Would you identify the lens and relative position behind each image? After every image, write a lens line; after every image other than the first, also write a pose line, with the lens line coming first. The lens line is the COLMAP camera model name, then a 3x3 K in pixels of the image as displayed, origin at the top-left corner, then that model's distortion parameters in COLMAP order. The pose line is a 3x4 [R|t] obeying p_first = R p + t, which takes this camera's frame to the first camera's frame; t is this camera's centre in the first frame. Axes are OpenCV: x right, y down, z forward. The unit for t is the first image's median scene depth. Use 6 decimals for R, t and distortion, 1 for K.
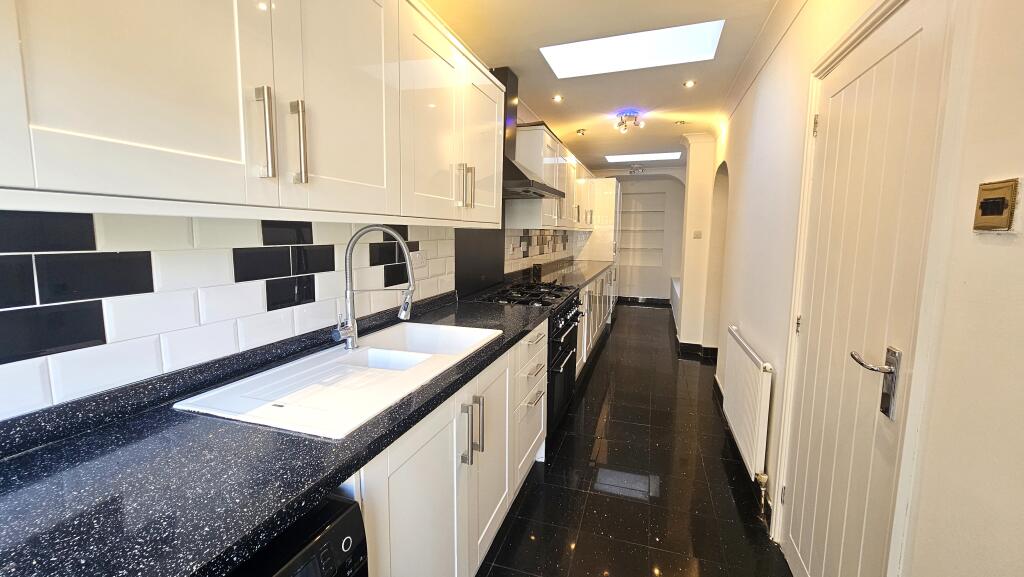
lens RADIAL K [[419.7, 0, 511.5], [0, 419.7, 285.6], [0, 0, 1]] dist [0.002152, 0.000174]
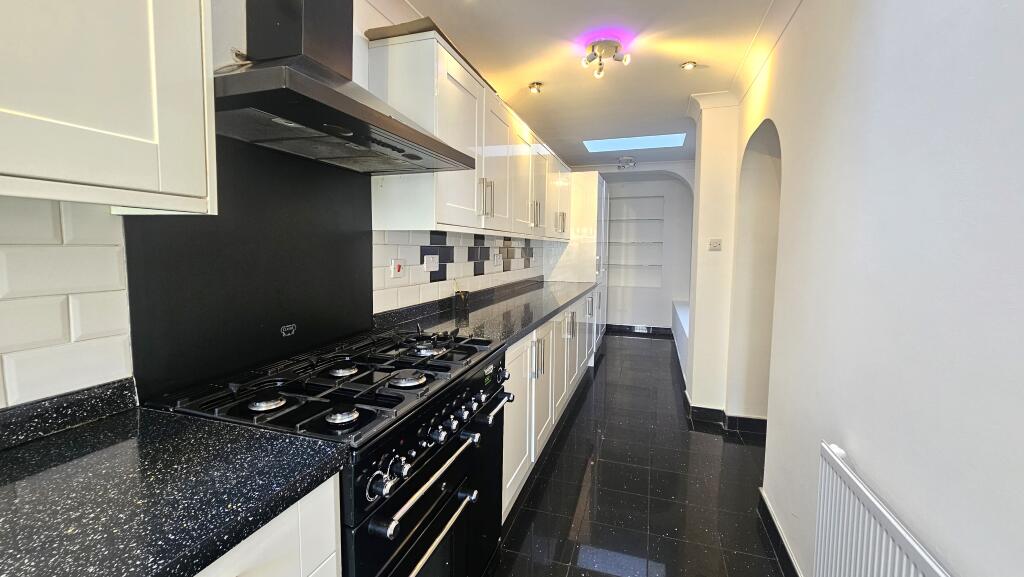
lens RADIAL K [[419.7, 0, 511.5], [0, 419.7, 285.6], [0, 0, 1]] dist [0.002152, 0.000174]
pose [[0.999985, -0.001601, 0.005184, 0.111805], [0.001800, 0.999254, -0.038574, -0.030545], [-0.005118, 0.038582, 0.999242, 0.326081]]
